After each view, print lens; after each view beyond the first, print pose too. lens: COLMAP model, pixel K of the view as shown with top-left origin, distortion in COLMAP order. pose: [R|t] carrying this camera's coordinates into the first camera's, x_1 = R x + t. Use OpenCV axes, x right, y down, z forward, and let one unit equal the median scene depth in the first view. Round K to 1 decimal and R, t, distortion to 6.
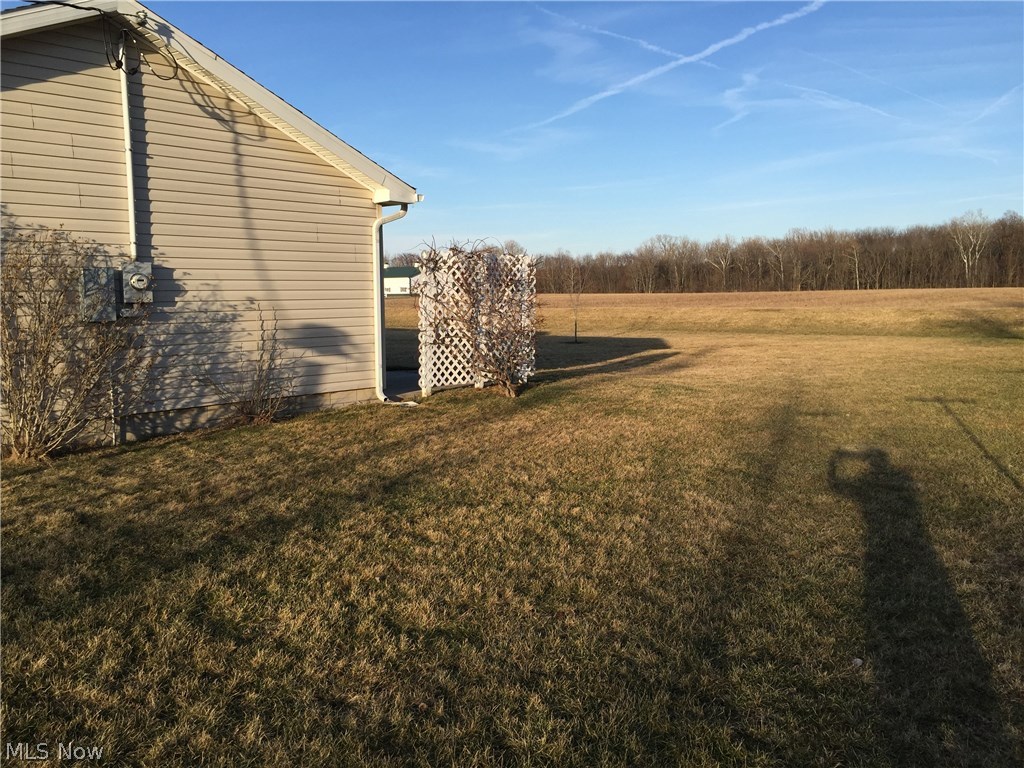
lens RADIAL K [[860.2, 0, 512.0], [0, 860.2, 384.0], [0, 0, 1]] dist [0.086263, -0.116516]
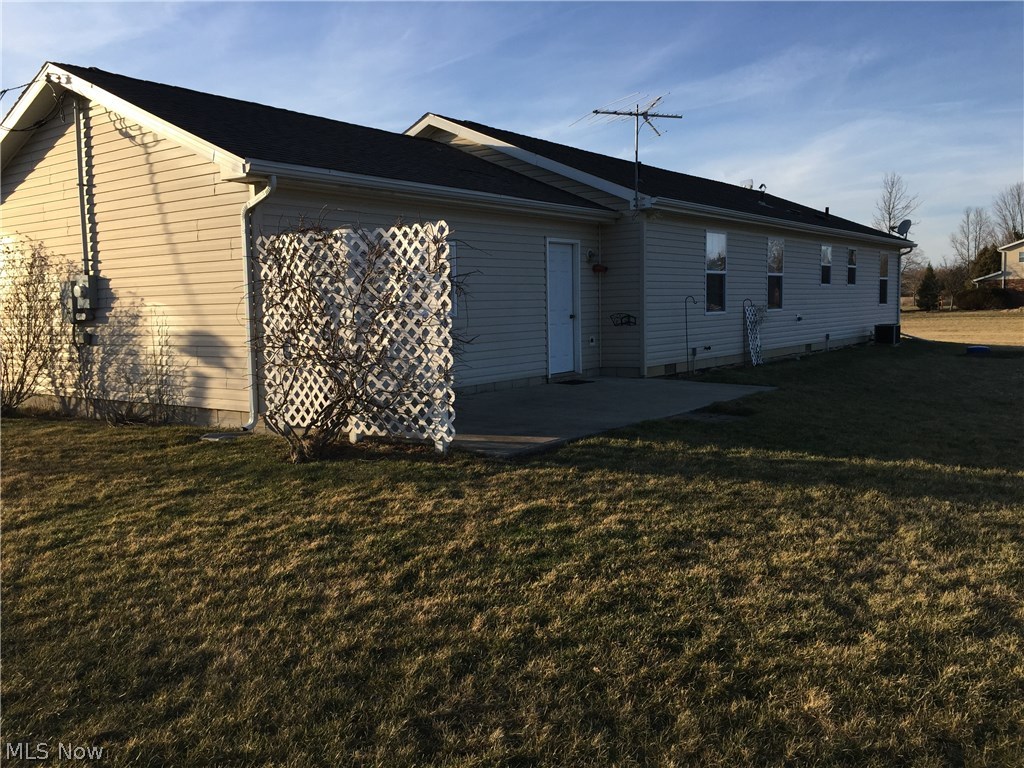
lens RADIAL K [[860.2, 0, 512.0], [0, 860.2, 384.0], [0, 0, 1]] dist [0.086263, -0.116516]
pose [[0.086916, 0.095591, -0.991619, 0.131076], [-0.085893, 0.992398, 0.088138, -0.022640], [0.992506, 0.077513, 0.094466, 0.227985]]
